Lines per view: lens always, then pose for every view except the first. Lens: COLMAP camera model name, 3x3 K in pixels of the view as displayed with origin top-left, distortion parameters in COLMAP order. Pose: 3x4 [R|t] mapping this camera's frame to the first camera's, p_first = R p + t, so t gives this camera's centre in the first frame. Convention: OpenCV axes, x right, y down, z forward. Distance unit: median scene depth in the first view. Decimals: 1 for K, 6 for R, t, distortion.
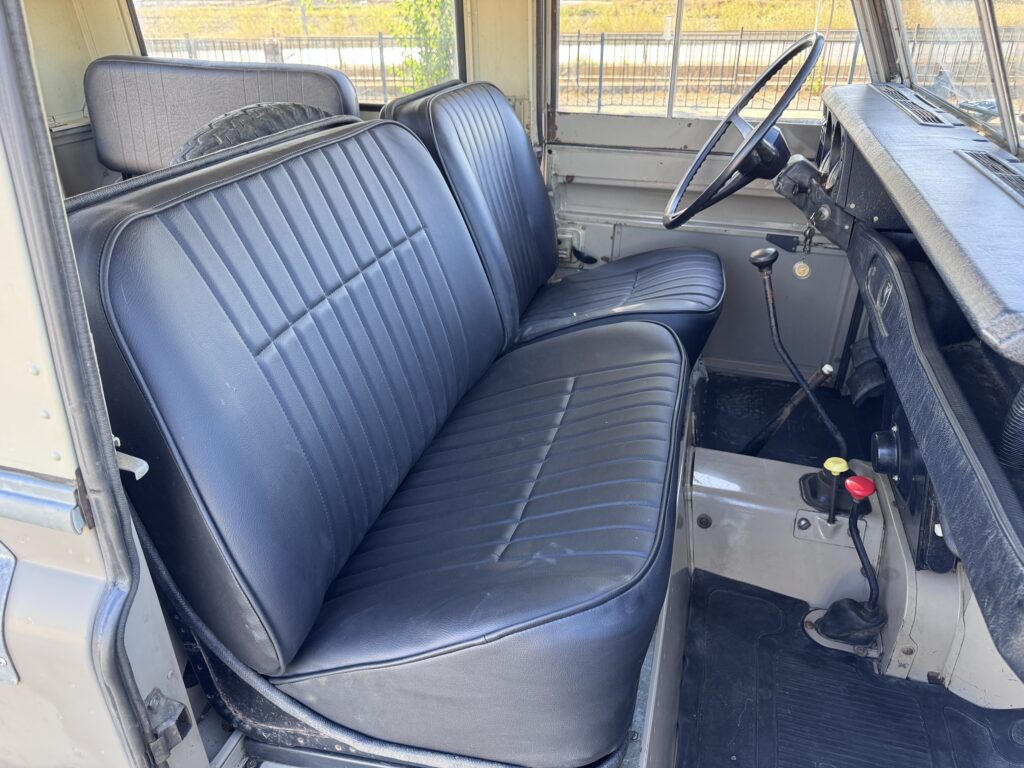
lens RADIAL K [[728.2, 0, 507.7], [0, 728.2, 389.8], [0, 0, 1]] dist [0.023315, -0.026542]
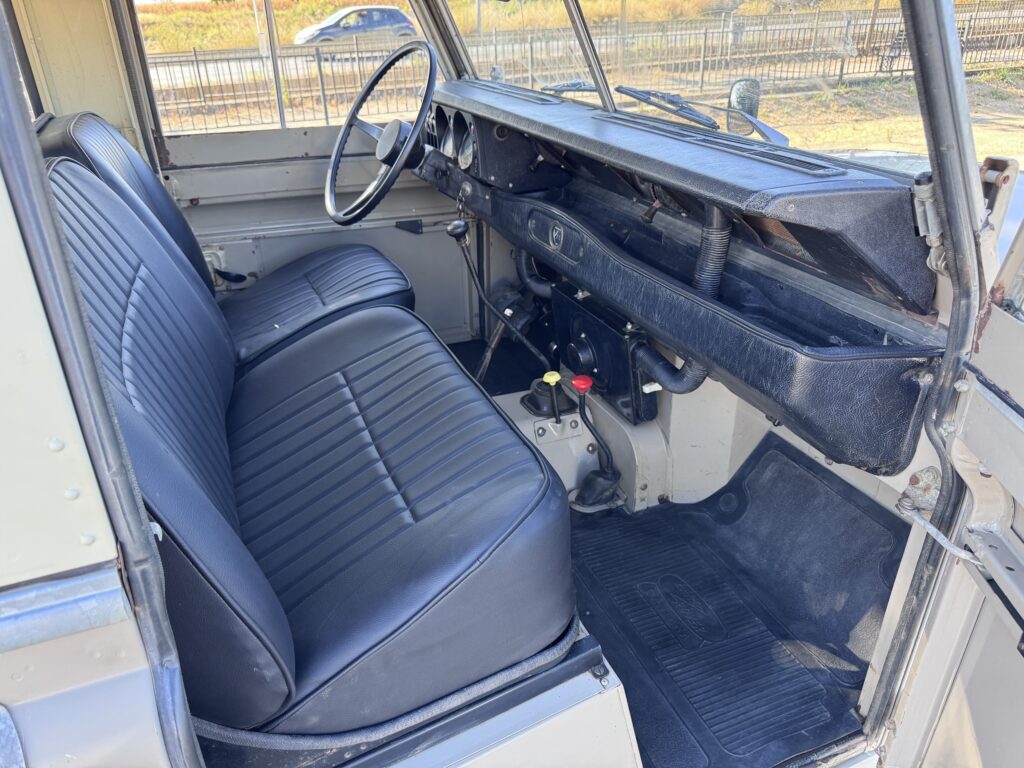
lens RADIAL K [[728.2, 0, 507.0], [0, 728.2, 385.8], [0, 0, 1]] dist [0.023315, -0.026542]
pose [[0.781385, -0.296731, 0.548988, -0.268913], [0.310864, 0.947882, 0.069876, 0.004448], [-0.541110, 0.116061, 0.832904, -0.007200]]
